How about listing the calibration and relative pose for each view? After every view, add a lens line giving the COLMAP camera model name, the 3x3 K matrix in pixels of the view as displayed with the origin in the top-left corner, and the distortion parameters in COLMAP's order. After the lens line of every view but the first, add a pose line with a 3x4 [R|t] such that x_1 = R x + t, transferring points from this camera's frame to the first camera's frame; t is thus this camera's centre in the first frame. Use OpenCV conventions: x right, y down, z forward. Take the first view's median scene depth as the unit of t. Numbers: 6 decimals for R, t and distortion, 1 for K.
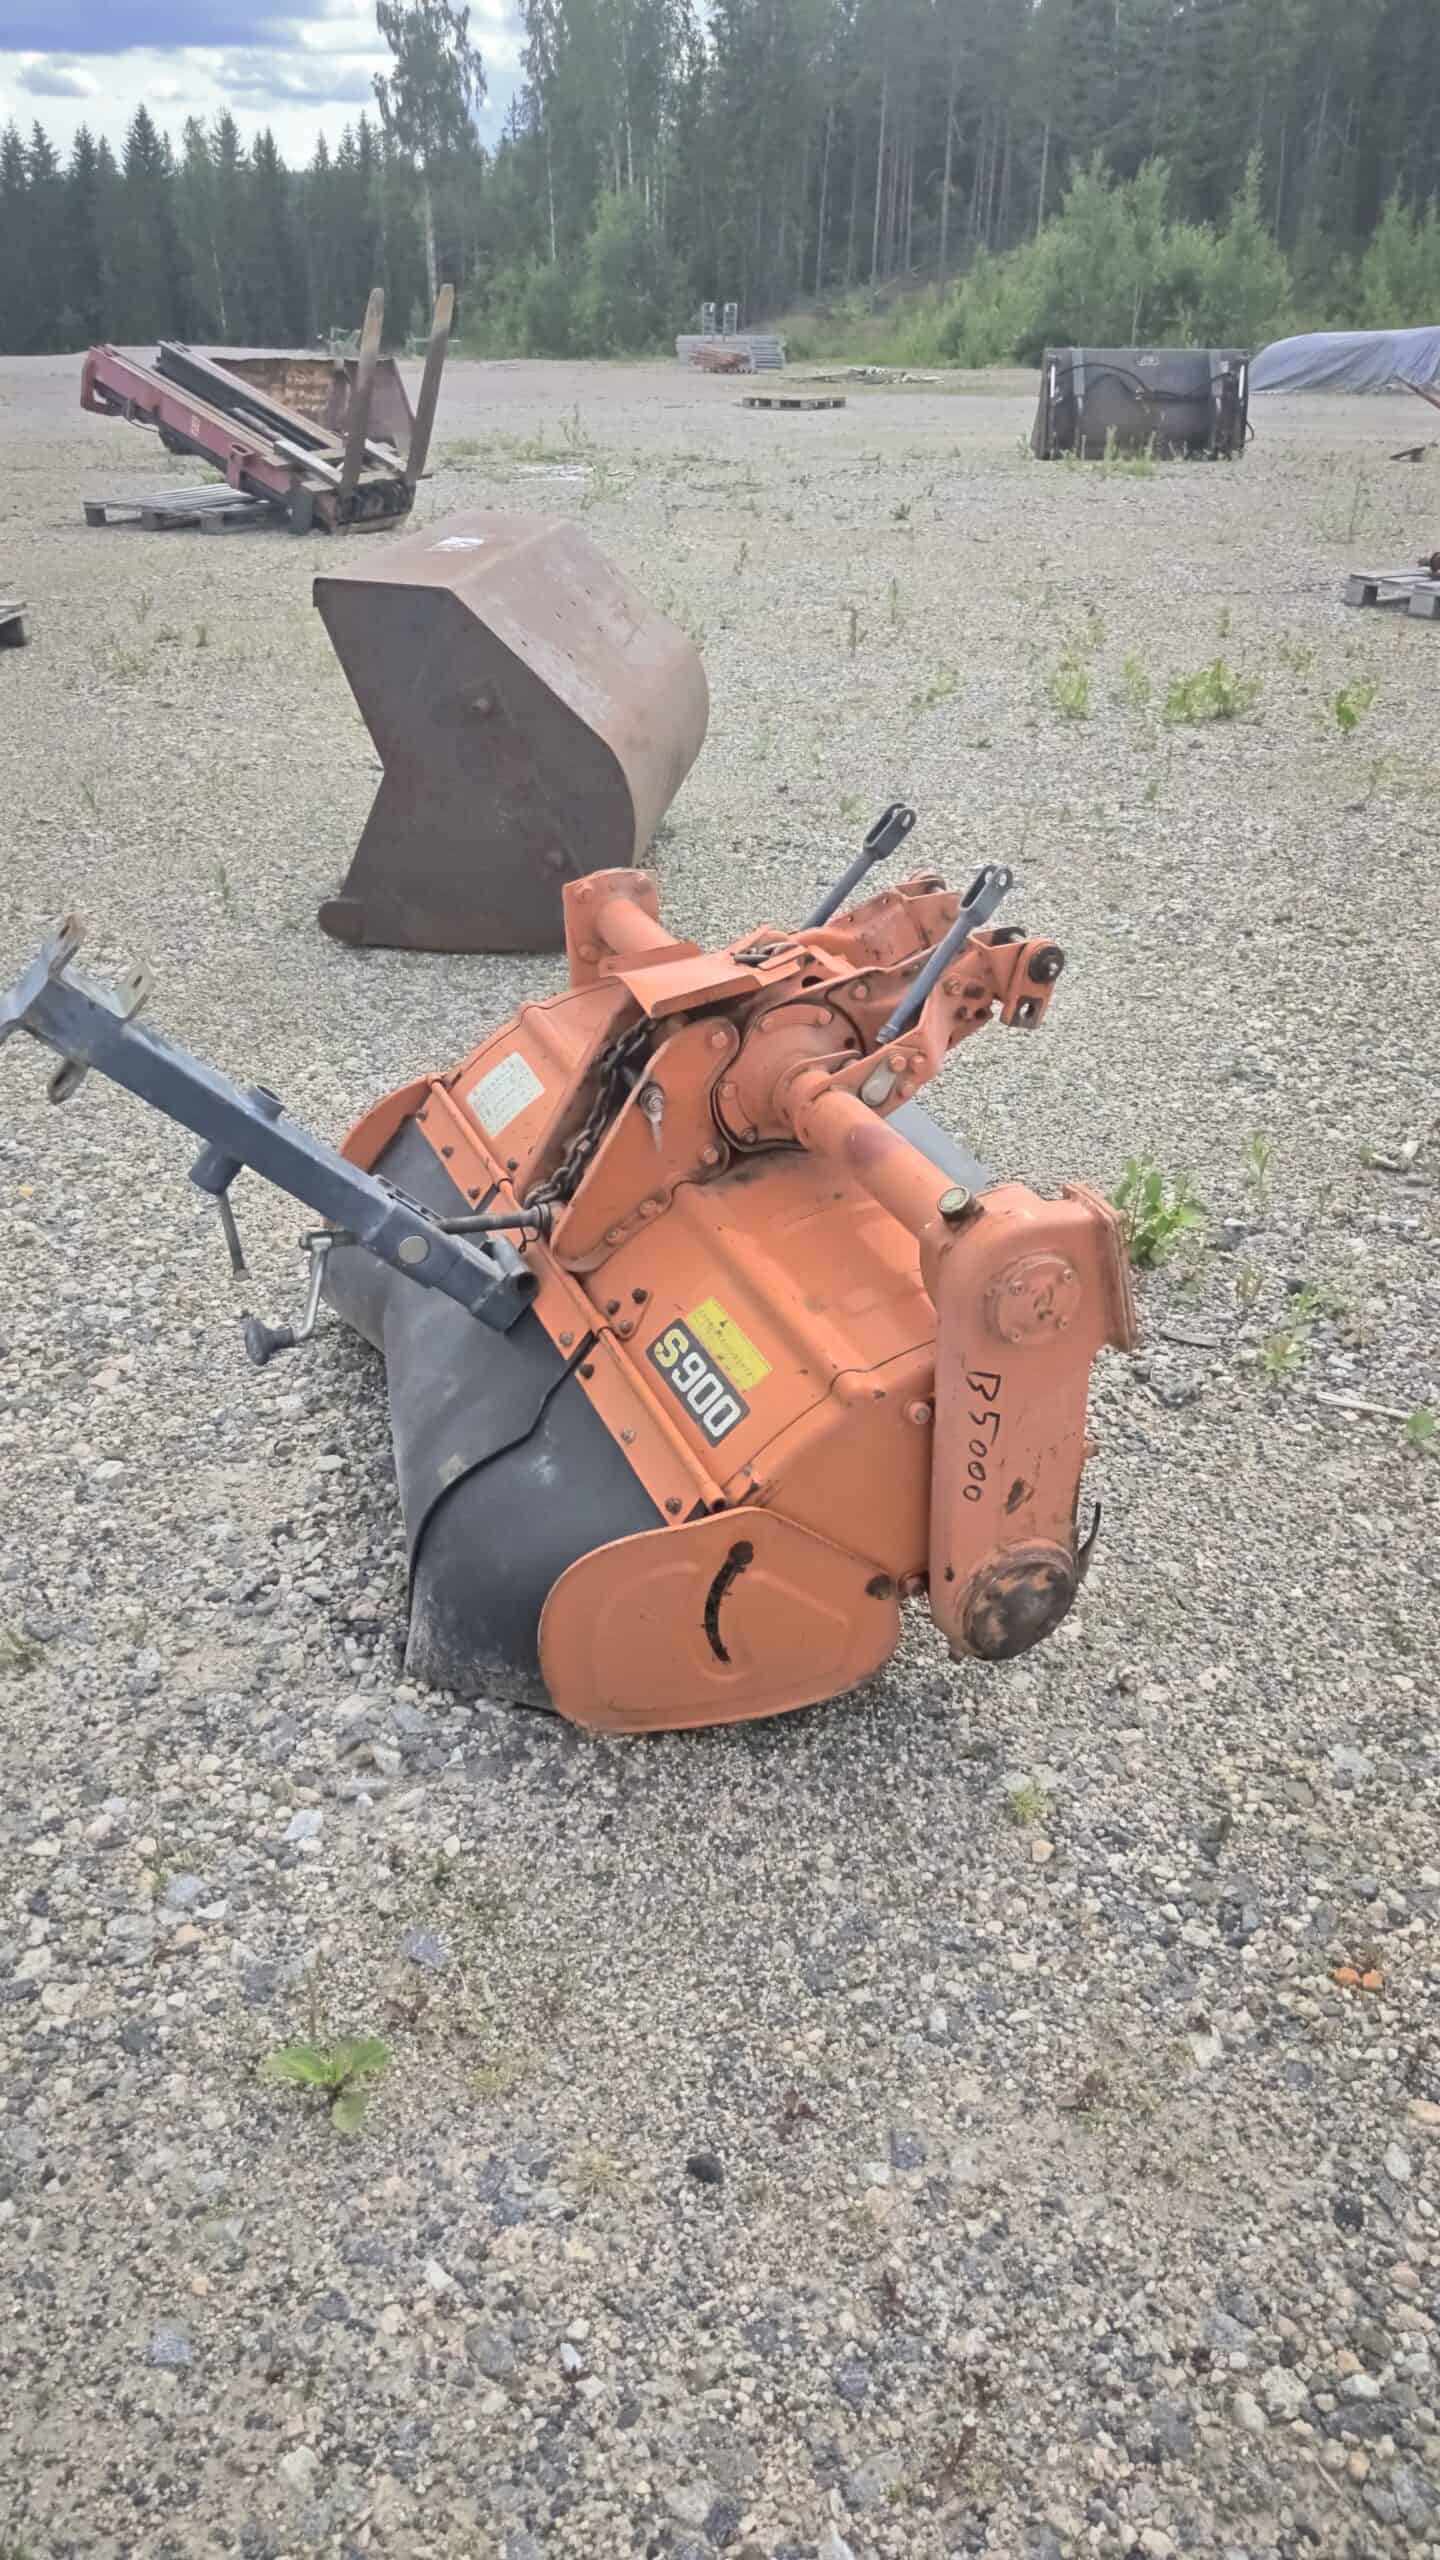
lens RADIAL K [[1801.2, 0, 720.0], [0, 1801.2, 1280.0], [0, 0, 1]] dist [0.003762, 0.001496]
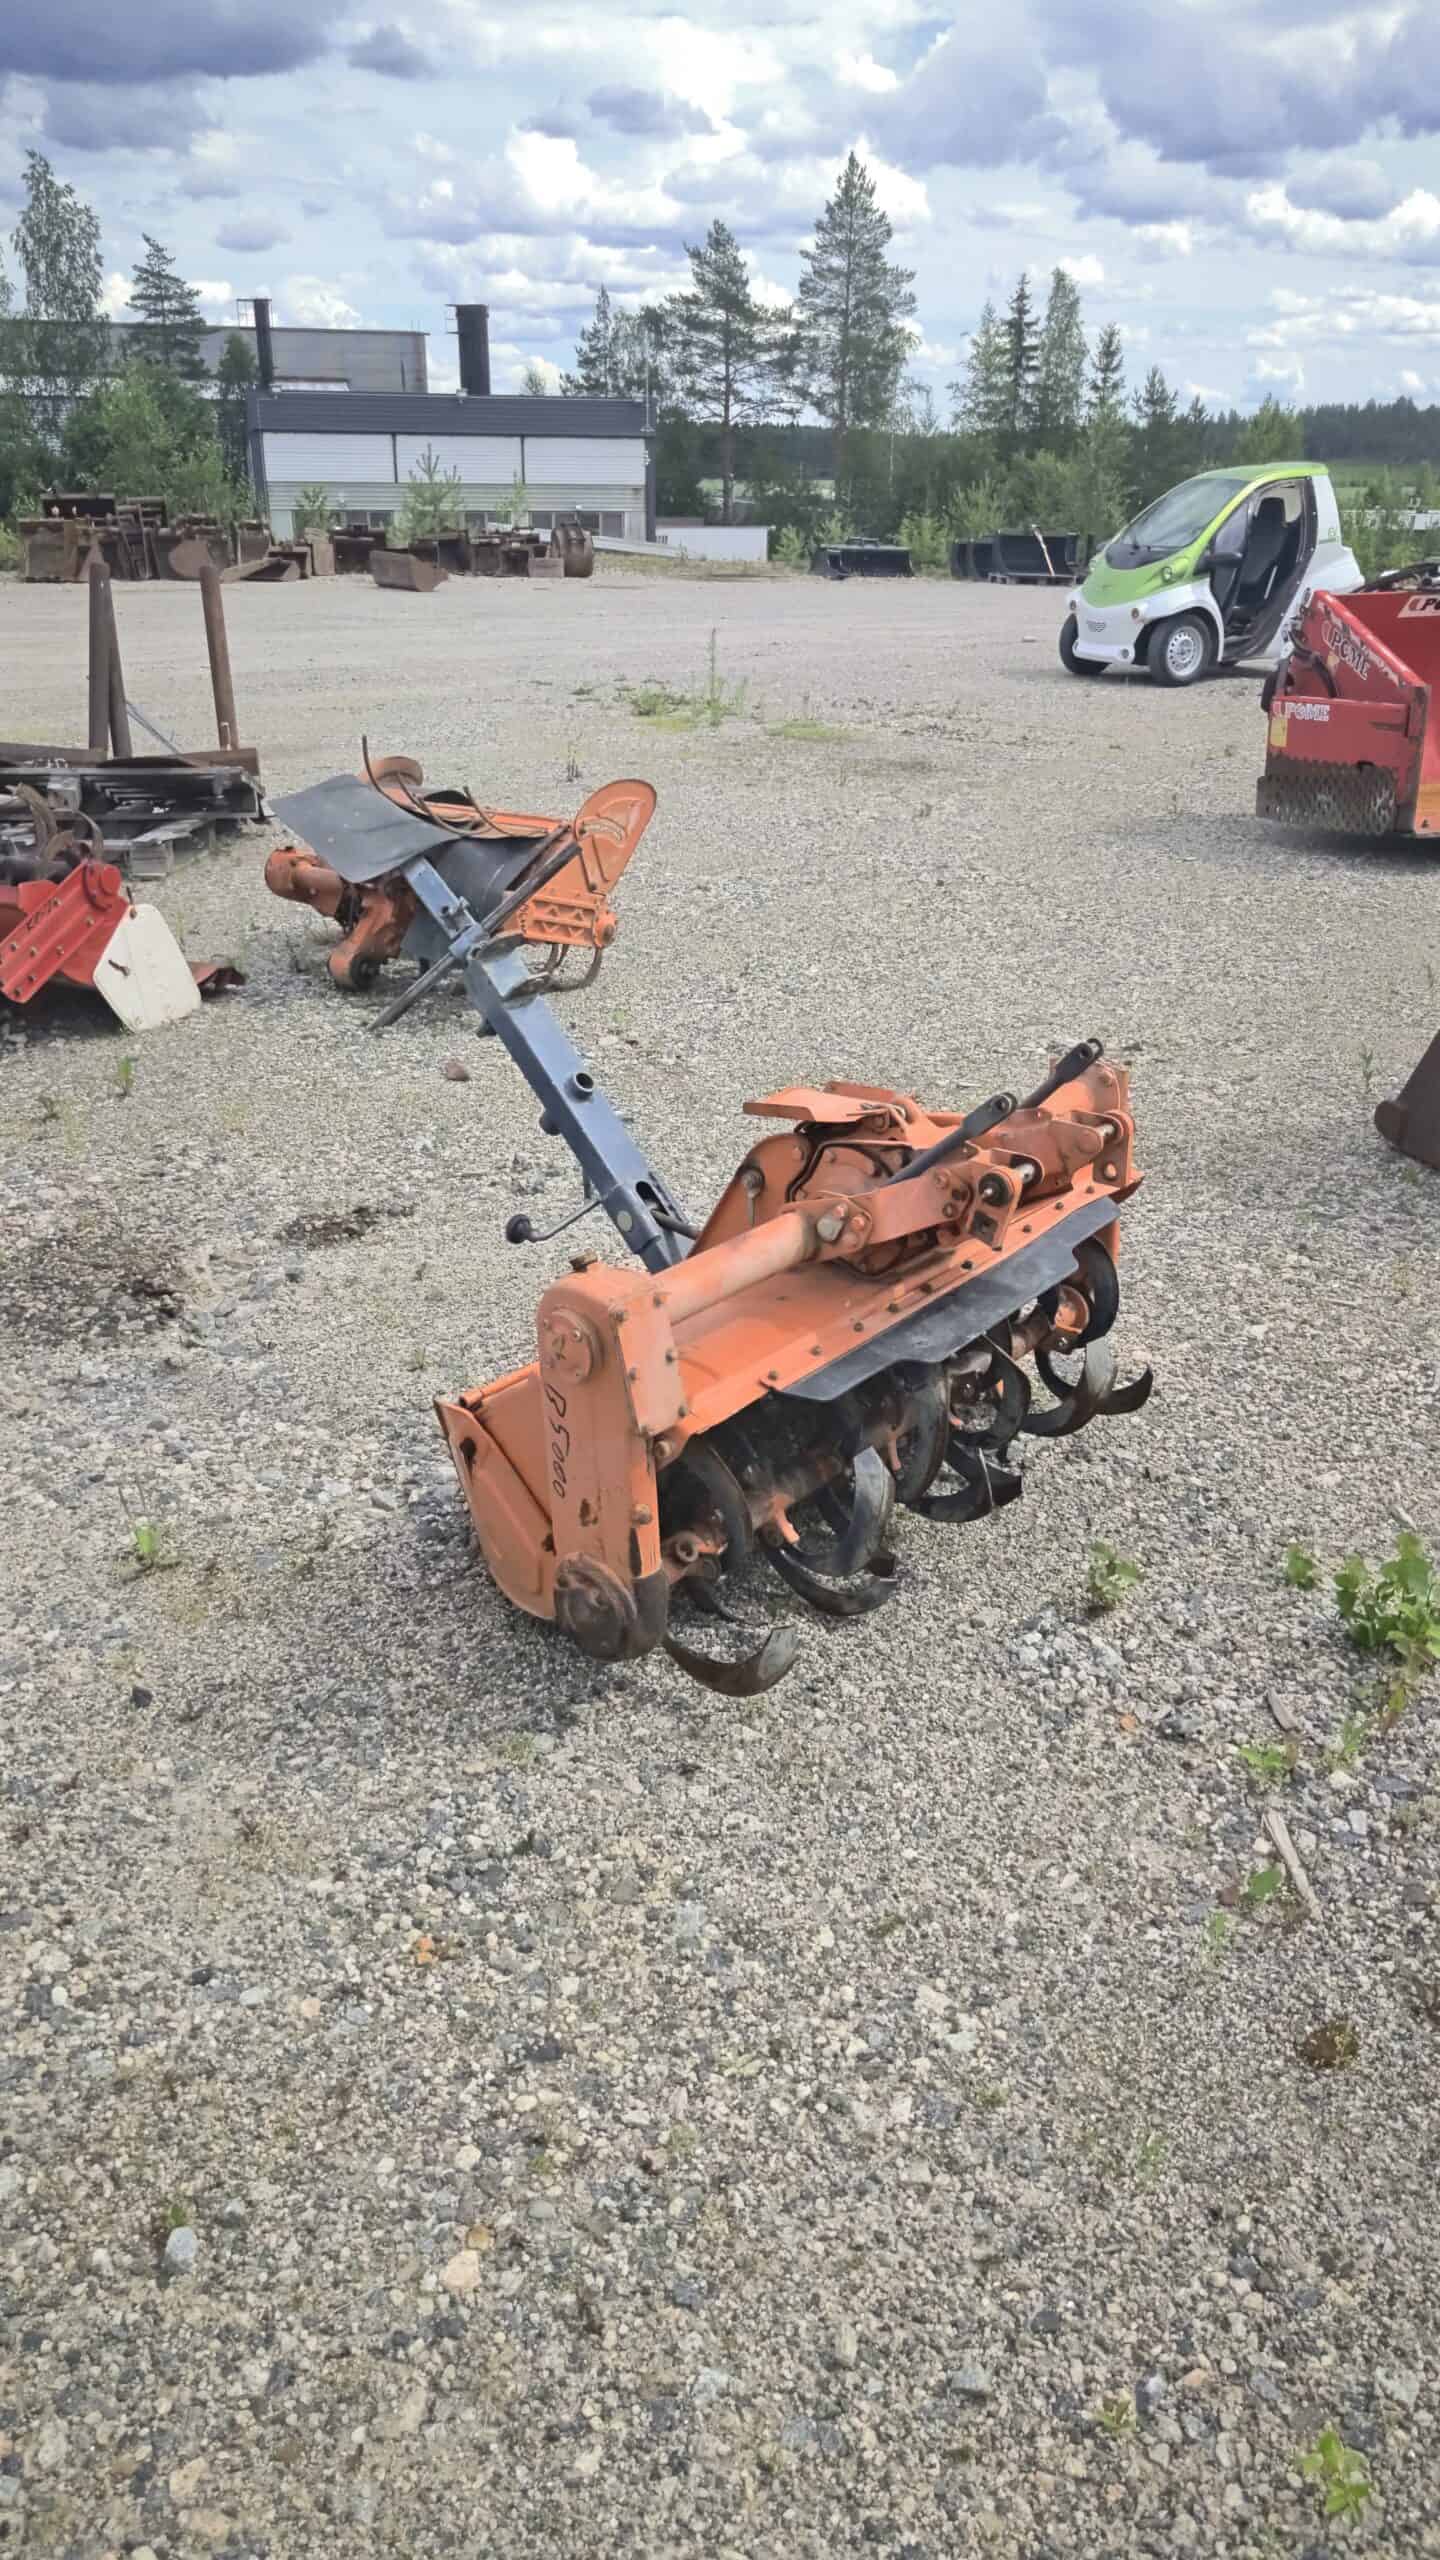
lens RADIAL K [[1801.2, 0, 720.0], [0, 1801.2, 1280.0], [0, 0, 1]] dist [0.003762, 0.001496]
pose [[0.451183, 0.364813, -0.814460, 1.084091], [-0.437761, 0.885762, 0.154246, -0.238344], [0.777689, 0.286945, 0.559342, 0.309806]]
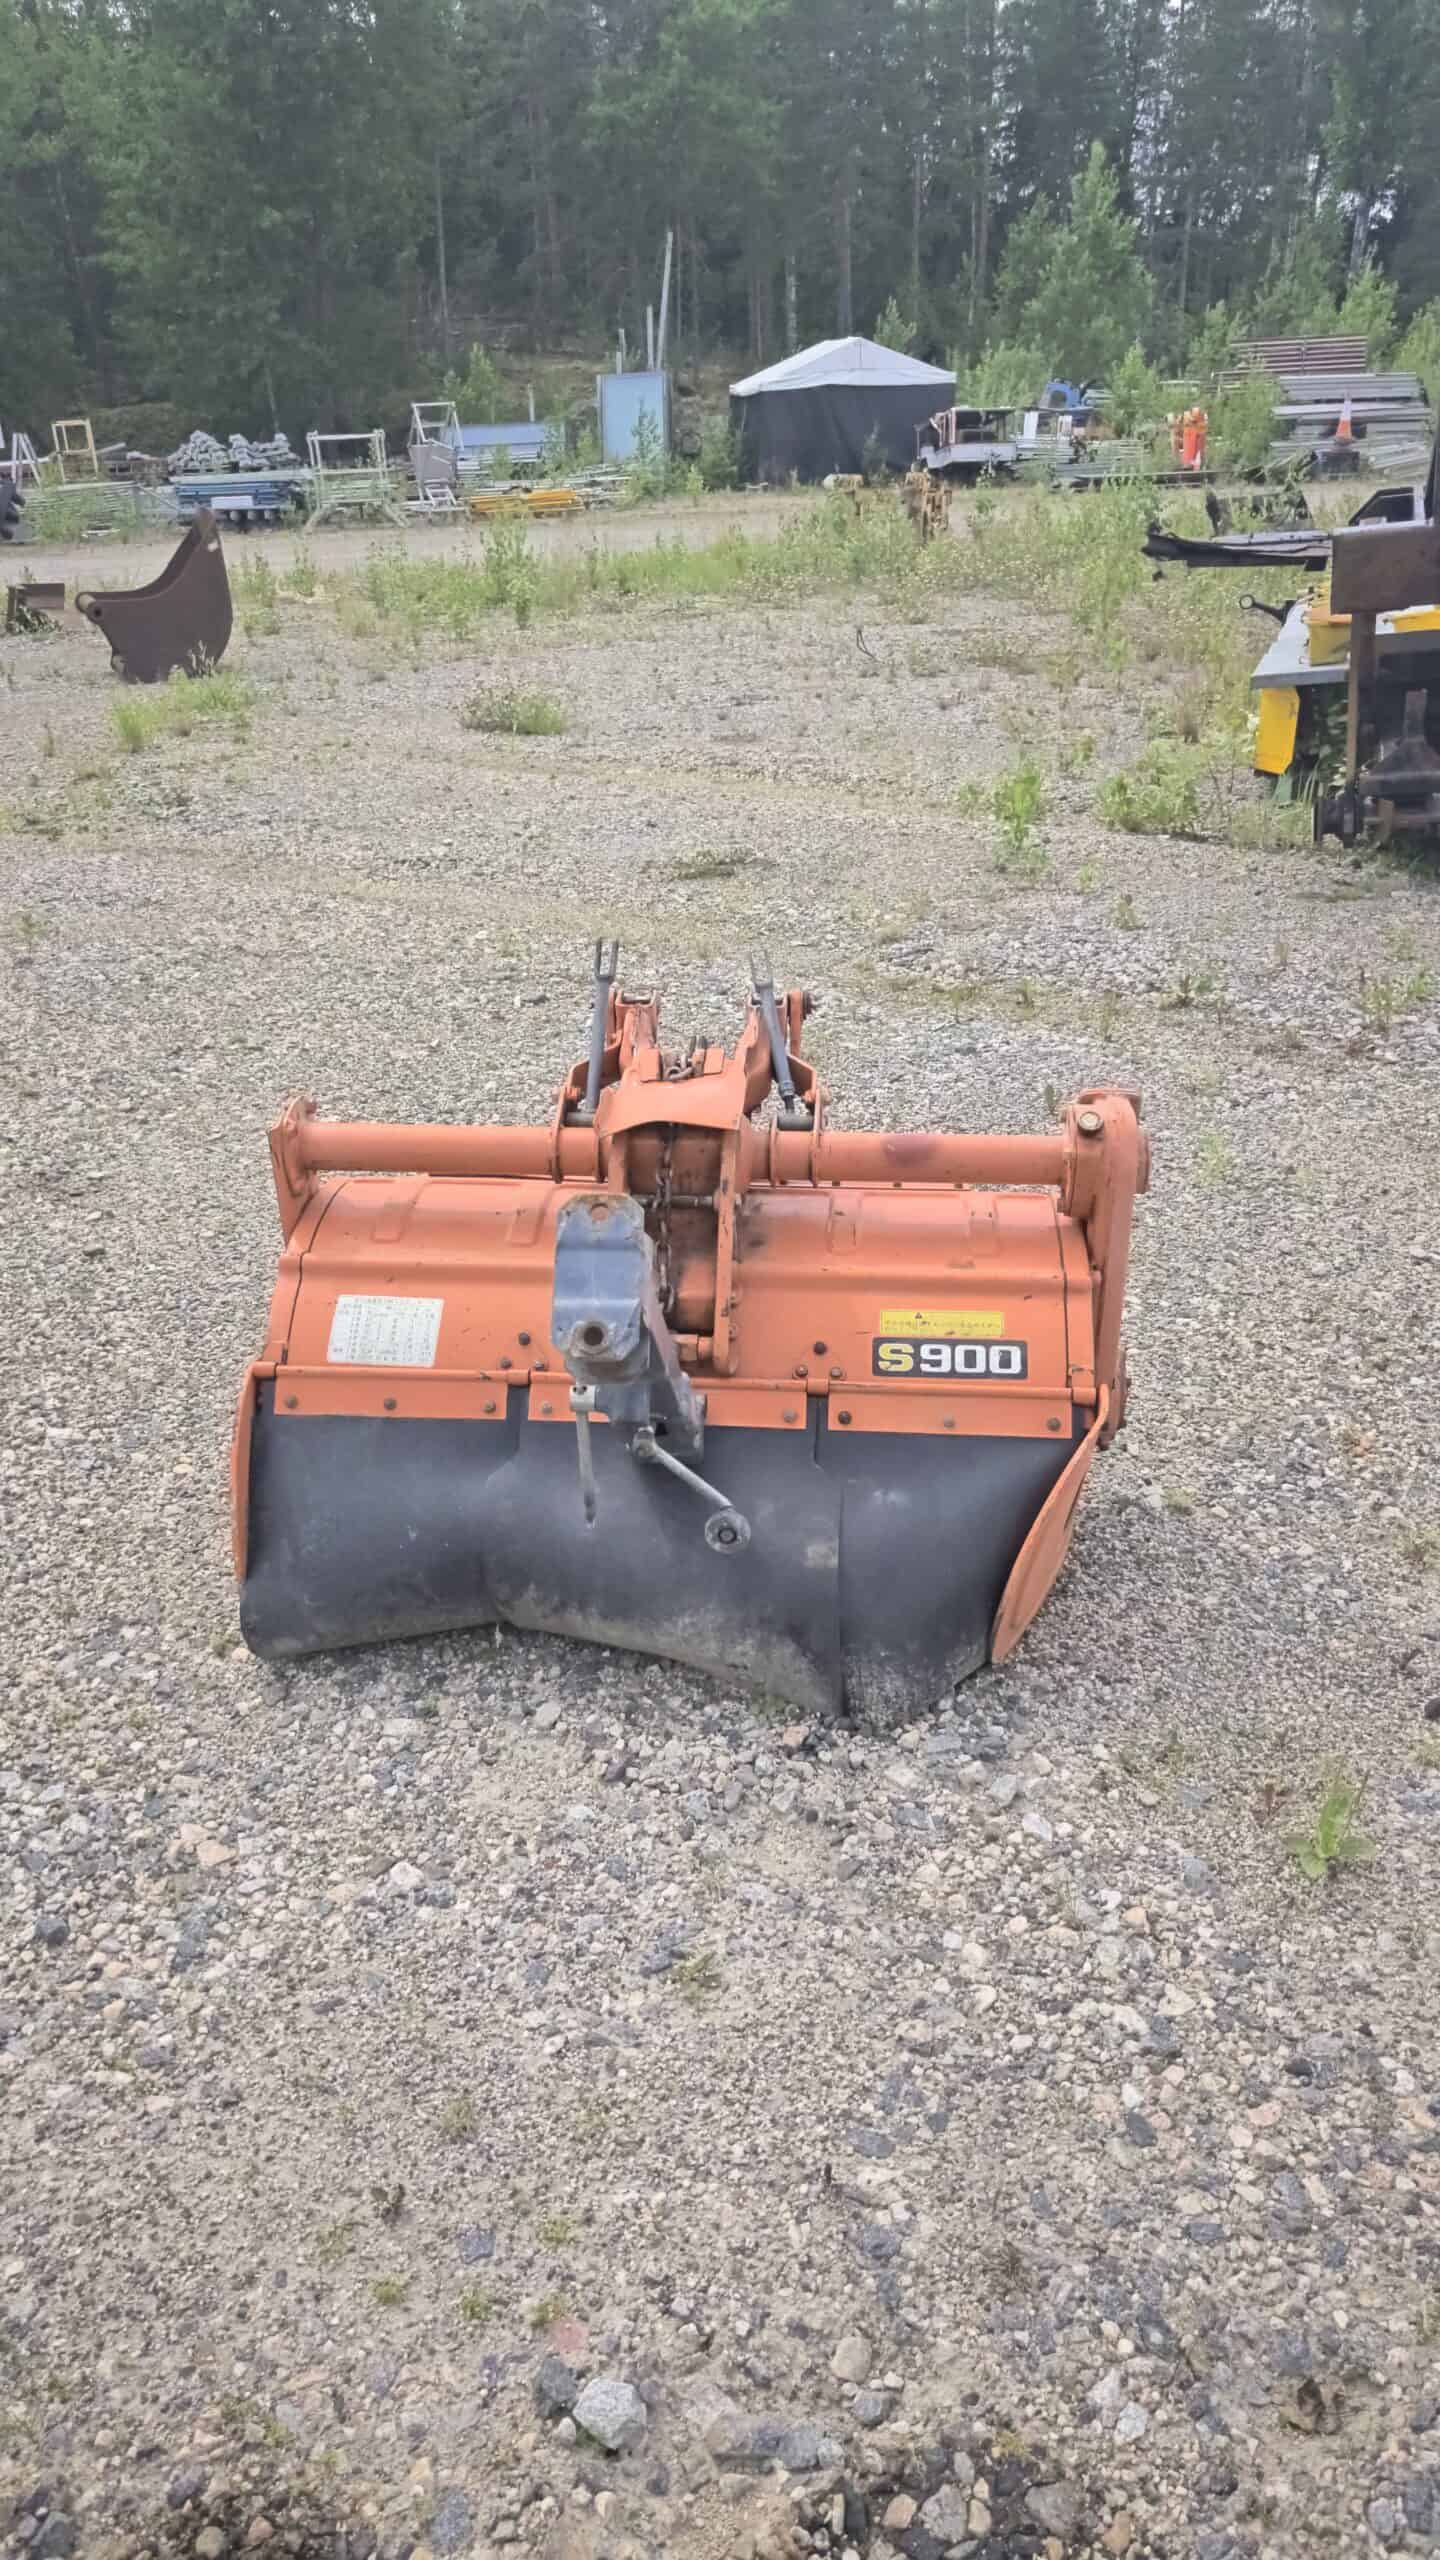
lens RADIAL K [[1801.2, 0, 720.0], [0, 1801.2, 1280.0], [0, 0, 1]] dist [0.003762, 0.001496]
pose [[0.459352, -0.403766, 0.791182, -1.036842], [0.457600, 0.870992, 0.178818, -0.283508], [-0.761313, 0.279905, 0.584855, 0.368773]]
